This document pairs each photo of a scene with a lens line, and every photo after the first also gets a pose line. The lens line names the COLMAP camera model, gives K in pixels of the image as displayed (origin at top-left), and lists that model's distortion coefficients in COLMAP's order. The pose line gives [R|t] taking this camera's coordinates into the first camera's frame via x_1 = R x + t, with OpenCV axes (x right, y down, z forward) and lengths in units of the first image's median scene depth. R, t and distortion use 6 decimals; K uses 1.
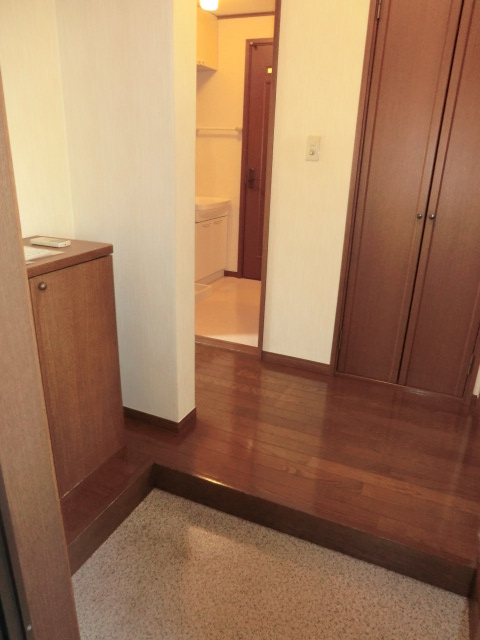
lens RADIAL K [[466.3, 0, 240.0], [0, 466.3, 320.0], [0, 0, 1]] dist [-0.035906, 0.009054]
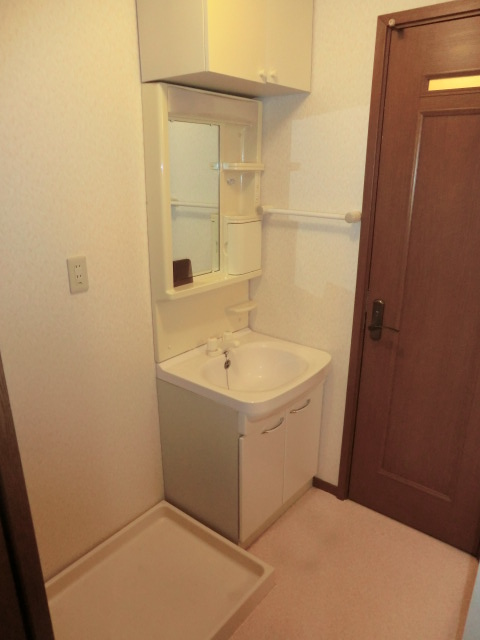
lens RADIAL K [[466.3, 0, 240.0], [0, 466.3, 320.0], [0, 0, 1]] dist [-0.035906, 0.009054]
pose [[0.966851, 0.049408, -0.250516, 0.009089], [-0.059047, 0.997771, -0.031103, -0.286104], [0.248421, 0.044864, 0.967613, 0.528562]]
